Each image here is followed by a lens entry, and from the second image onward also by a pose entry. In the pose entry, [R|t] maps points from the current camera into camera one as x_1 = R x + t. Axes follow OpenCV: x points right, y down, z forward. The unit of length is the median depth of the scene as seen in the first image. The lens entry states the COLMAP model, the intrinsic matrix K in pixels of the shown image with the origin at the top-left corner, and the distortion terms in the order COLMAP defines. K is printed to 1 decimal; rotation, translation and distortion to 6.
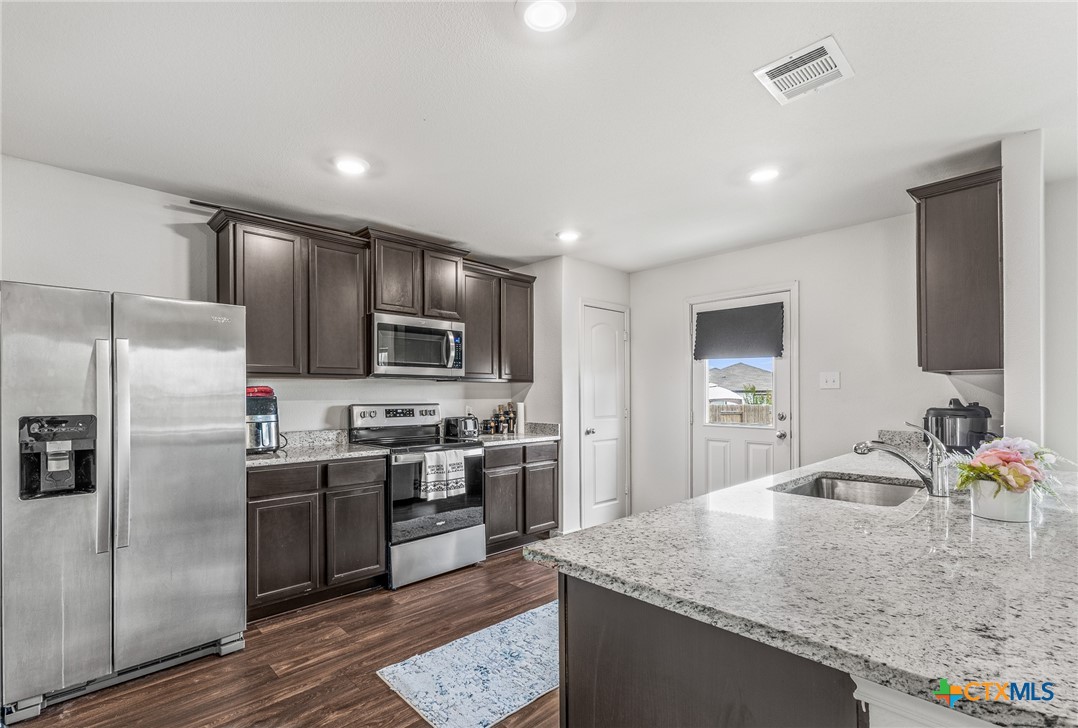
lens RADIAL K [[495.7, 0, 523.1], [0, 495.7, 390.6], [0, 0, 1]] dist [0.001721, 0.000343]
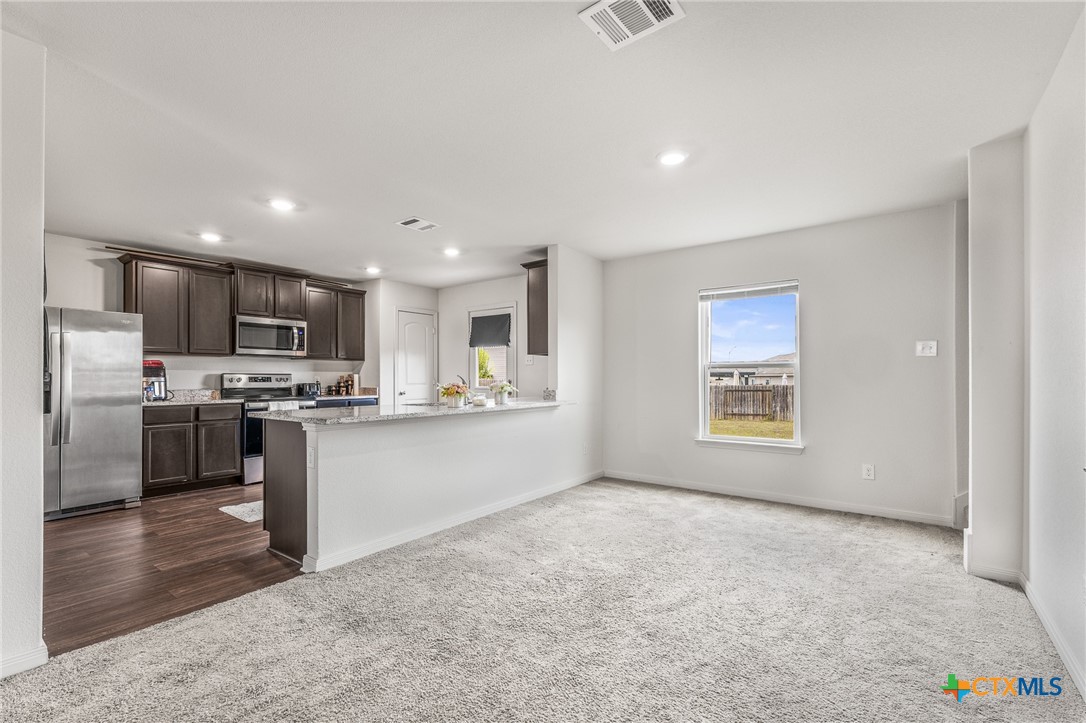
lens RADIAL K [[475.2, 0, 555.2], [0, 475.2, 371.3], [0, 0, 1]] dist [0.000180, -0.000018]
pose [[0.981981, 0.003030, 0.188956, 0.400605], [-0.001689, 0.999972, -0.007258, 0.031547], [-0.188973, 0.006808, 0.981959, -0.666597]]
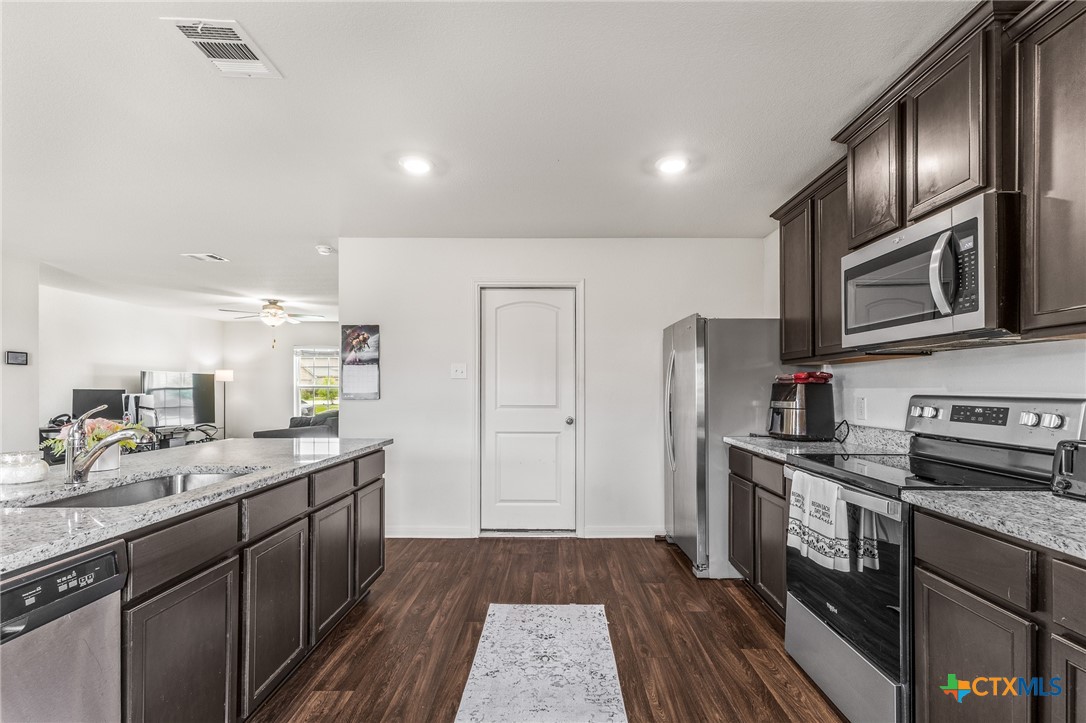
lens RADIAL K [[489.8, 0, 546.6], [0, 489.8, 387.7], [0, 0, 1]] dist [0.000167, 0.000025]
pose [[-0.684569, -0.000093, -0.728948, 0.438984], [0.003843, 0.999986, -0.003737, 0.019890], [0.728938, -0.005359, -0.684559, 1.104648]]
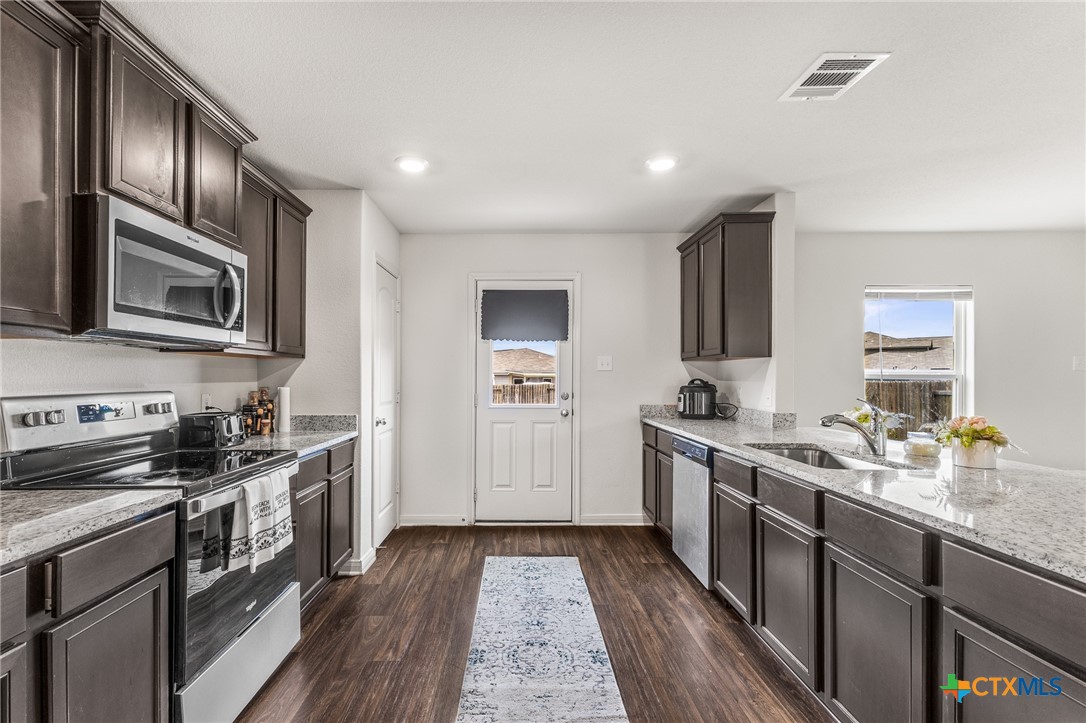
lens RADIAL K [[478.0, 0, 505.9], [0, 478.0, 374.0], [0, 0, 1]] dist [-0.000183, -0.000081]
pose [[0.690612, 0.004045, 0.723214, -0.347122], [-0.006148, 0.999981, 0.000278, 0.004997], [-0.723199, -0.004638, 0.690624, 0.408544]]
